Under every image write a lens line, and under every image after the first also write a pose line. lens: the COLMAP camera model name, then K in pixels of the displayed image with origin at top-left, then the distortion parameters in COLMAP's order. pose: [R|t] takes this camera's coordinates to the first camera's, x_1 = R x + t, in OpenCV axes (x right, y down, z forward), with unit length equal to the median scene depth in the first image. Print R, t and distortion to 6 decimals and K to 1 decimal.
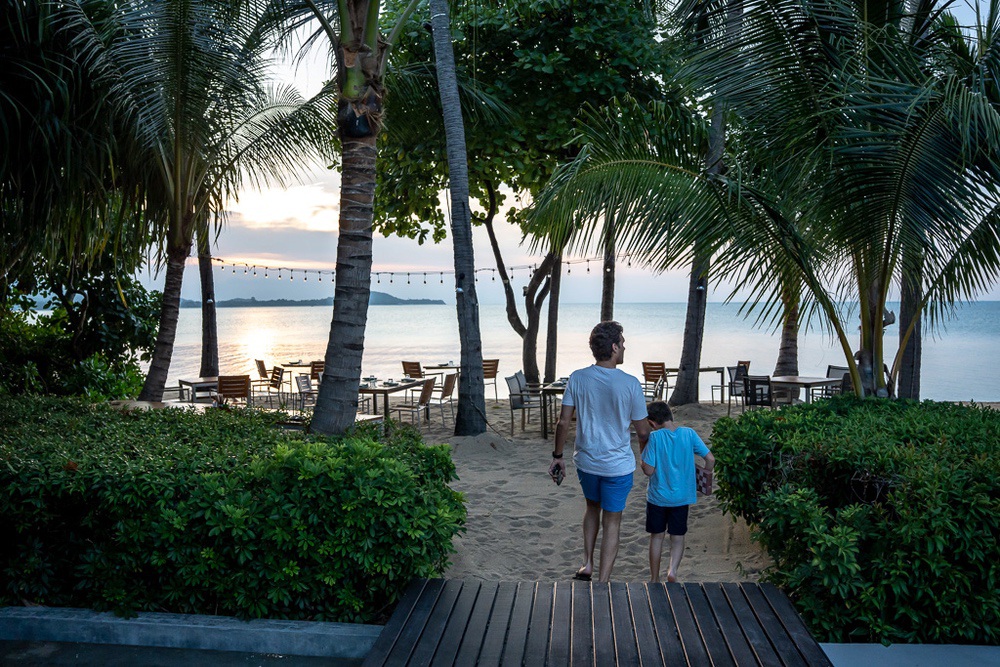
lens RADIAL K [[795.9, 0, 500.0], [0, 795.9, 333.5], [0, 0, 1]] dist [-0.154046, 0.002853]
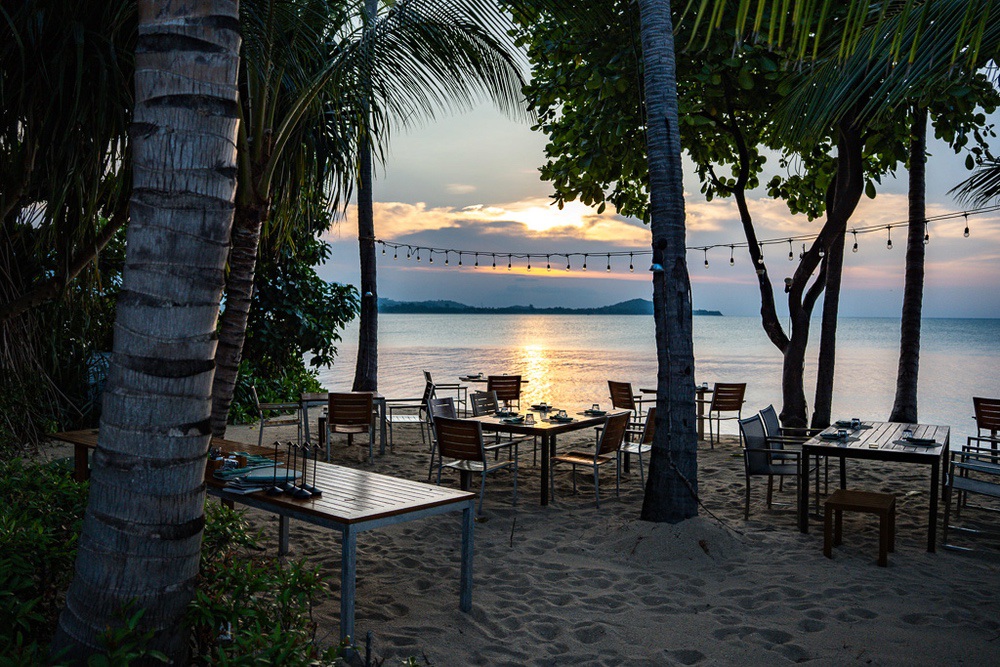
lens RADIAL K [[795.9, 0, 500.0], [0, 795.9, 333.5], [0, 0, 1]] dist [-0.154046, 0.002853]
pose [[0.941690, 0.024911, -0.335558, 0.024235], [-0.028892, 0.999559, -0.006877, 0.000260], [0.335239, 0.016171, 0.941994, 0.288884]]
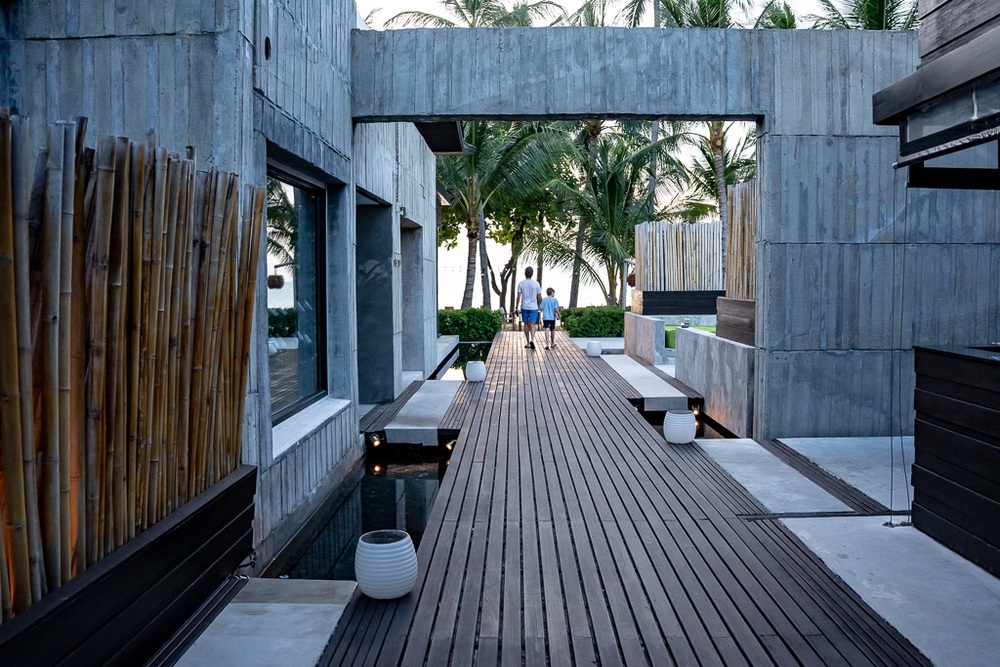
lens RADIAL K [[795.9, 0, 500.0], [0, 795.9, 333.5], [0, 0, 1]] dist [-0.154046, 0.002853]
pose [[0.997223, -0.019682, 0.071822, -0.126996], [0.018200, 0.999609, 0.021225, 0.060316], [-0.072212, -0.019859, 0.997192, -1.109729]]
